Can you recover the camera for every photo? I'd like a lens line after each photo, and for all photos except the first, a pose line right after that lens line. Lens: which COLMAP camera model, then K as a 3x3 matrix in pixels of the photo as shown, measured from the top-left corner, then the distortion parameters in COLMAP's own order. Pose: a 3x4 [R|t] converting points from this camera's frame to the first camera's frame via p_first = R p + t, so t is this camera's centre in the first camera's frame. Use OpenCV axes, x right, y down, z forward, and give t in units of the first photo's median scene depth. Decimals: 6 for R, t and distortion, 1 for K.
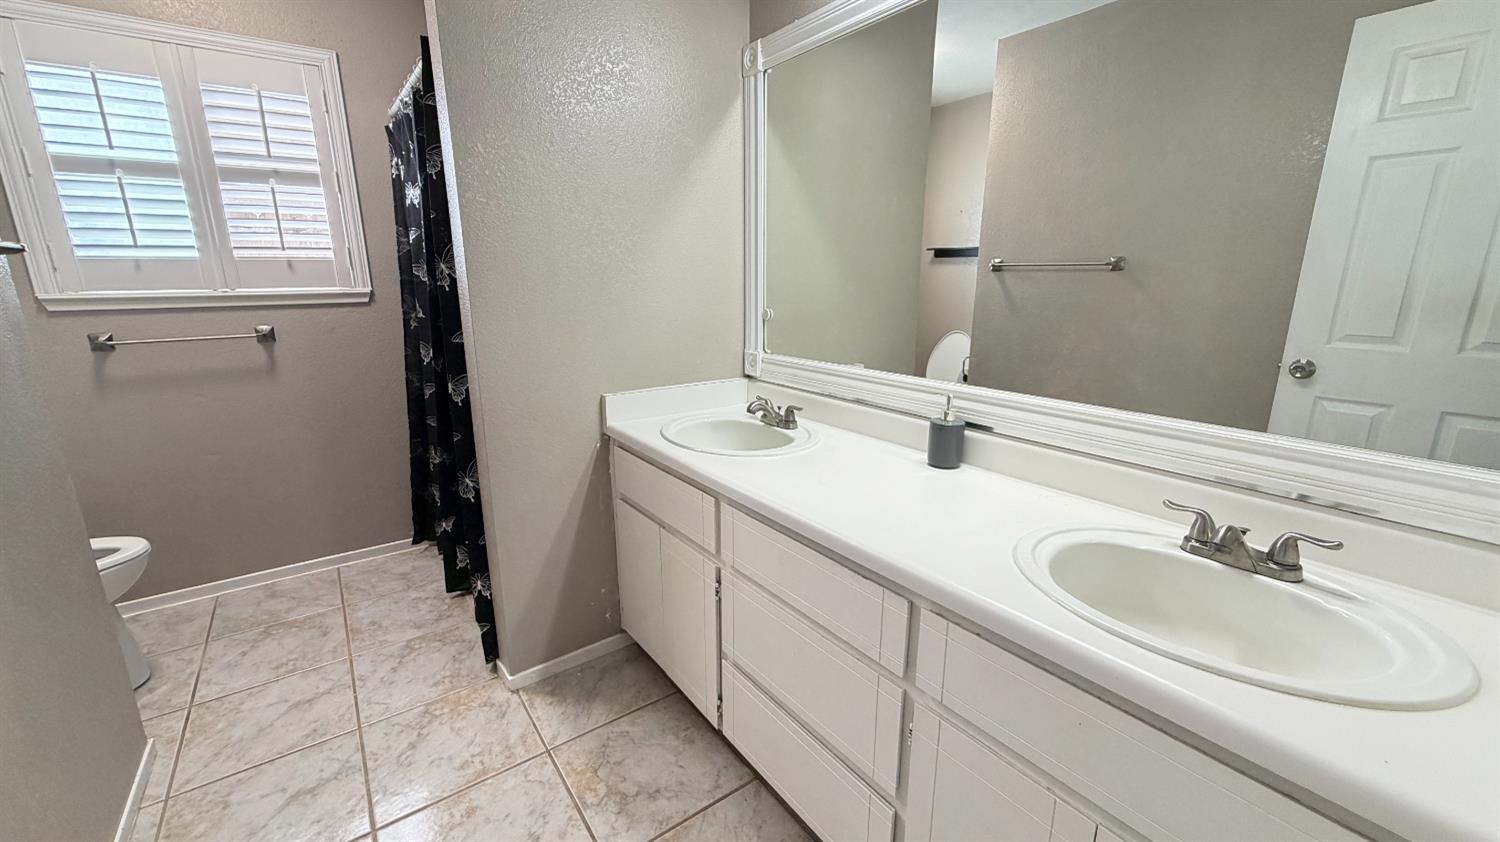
lens RADIAL K [[598.1, 0, 744.0], [0, 598.1, 417.7], [0, 0, 1]] dist [-0.000831, 0.000188]
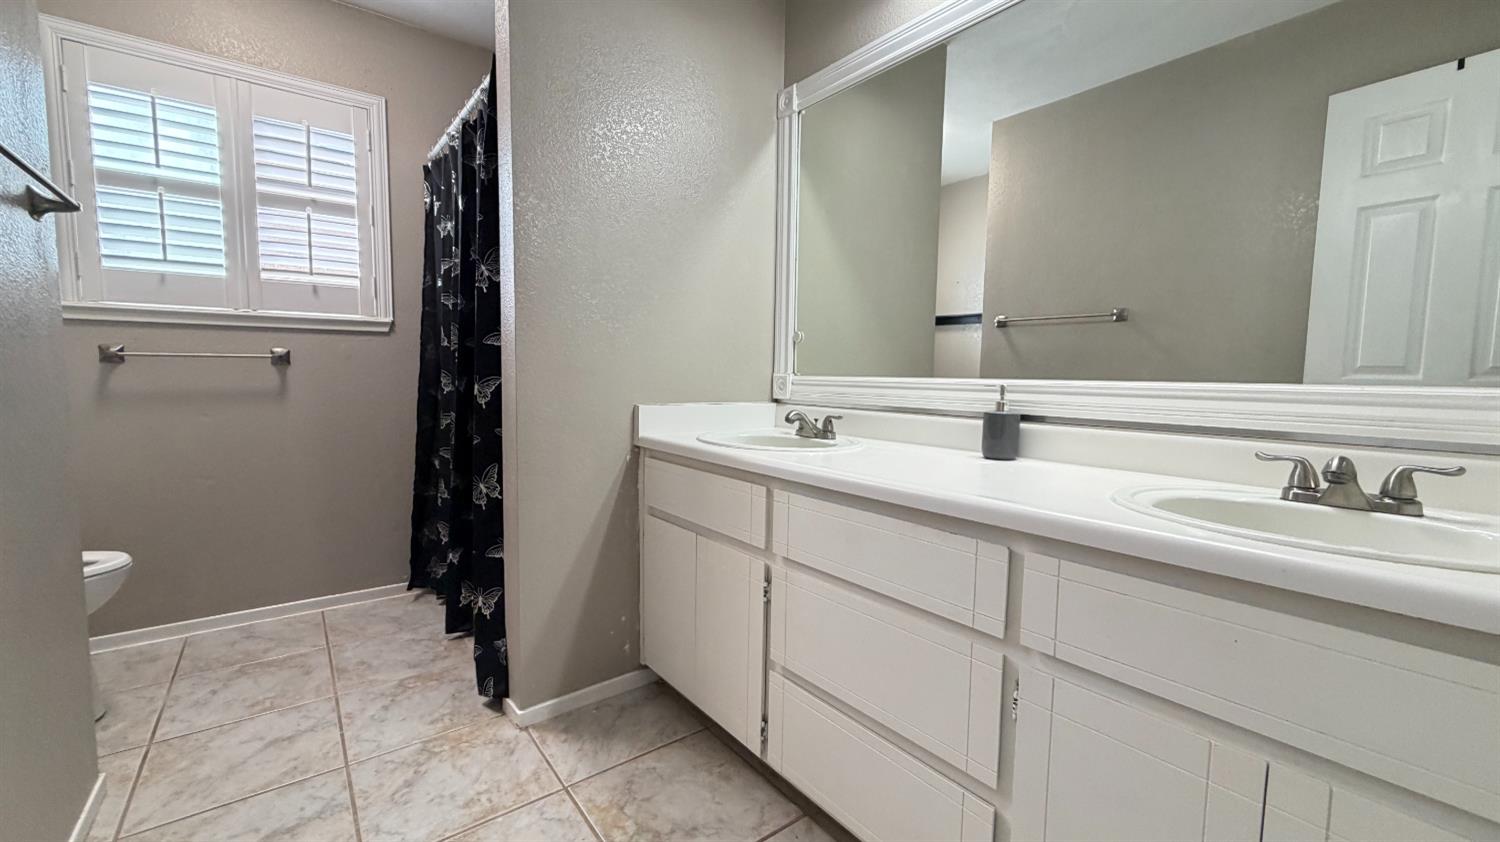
lens RADIAL K [[598.1, 0, 755.1], [0, 598.1, 400.9], [0, 0, 1]] dist [-0.000831, 0.000188]
pose [[0.999420, 0.017409, 0.029271, -0.065672], [-0.012557, 0.987287, -0.158451, 0.101832], [-0.031657, 0.157992, 0.986933, 0.024406]]
